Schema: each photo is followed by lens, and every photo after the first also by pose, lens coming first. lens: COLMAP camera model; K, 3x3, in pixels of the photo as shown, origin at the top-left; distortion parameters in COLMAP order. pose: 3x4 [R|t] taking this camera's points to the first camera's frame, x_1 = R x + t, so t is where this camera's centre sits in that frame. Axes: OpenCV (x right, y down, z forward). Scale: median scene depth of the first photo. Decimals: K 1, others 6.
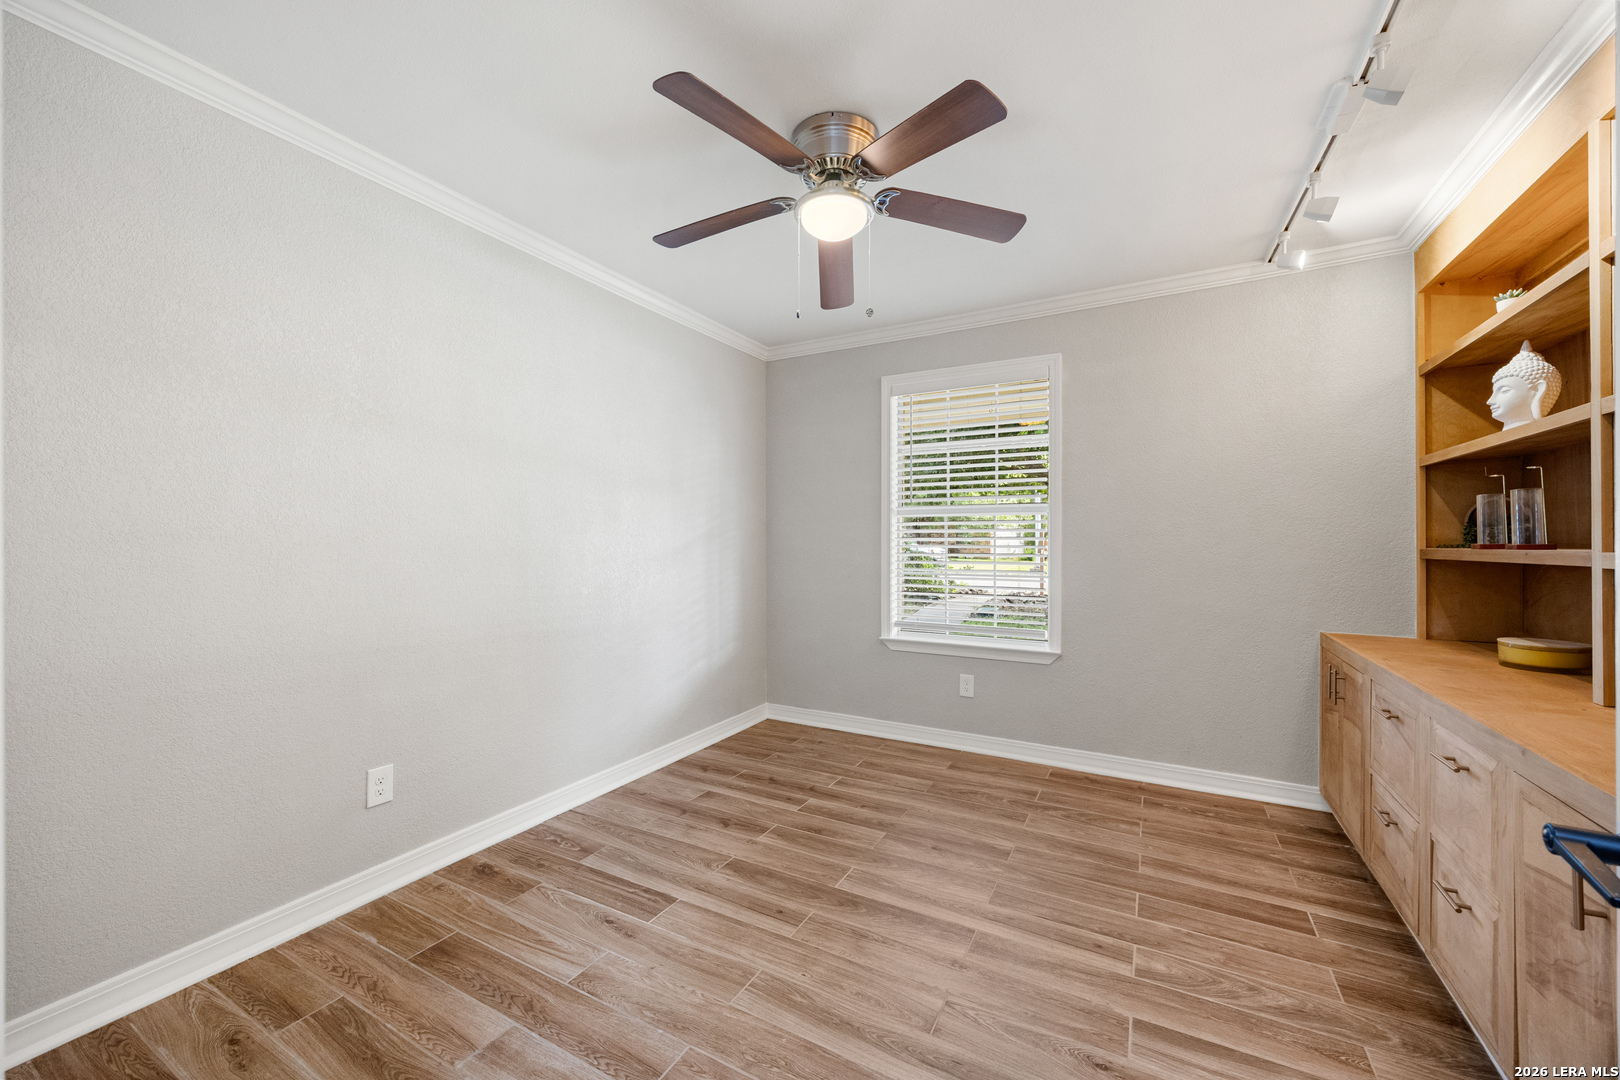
lens RADIAL K [[620.4, 0, 811.4], [0, 620.4, 539.9], [0, 0, 1]] dist [0.001008, 0.000006]
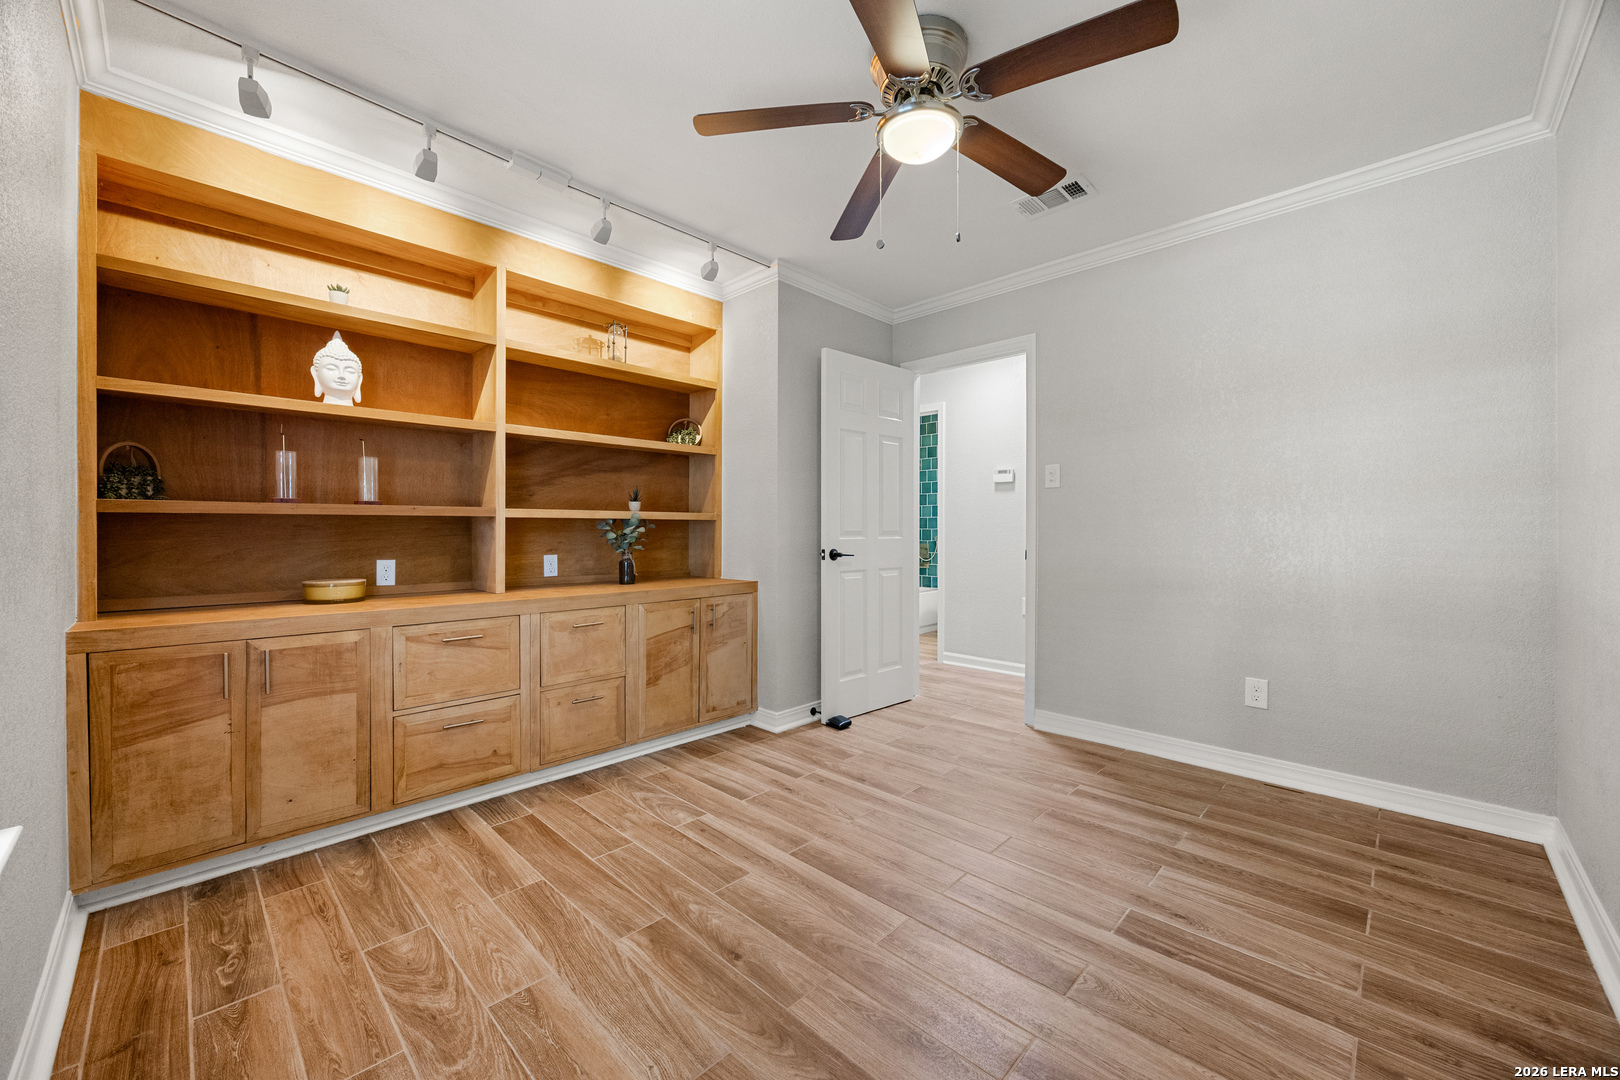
lens RADIAL K [[620.4, 0, 816.1], [0, 620.4, 537.0], [0, 0, 1]] dist [0.001008, 0.000006]
pose [[-0.965644, -0.001100, 0.259865, -0.053119], [0.000464, 0.999982, 0.005956, 0.068859], [-0.259867, 0.005872, -0.965627, 1.839698]]
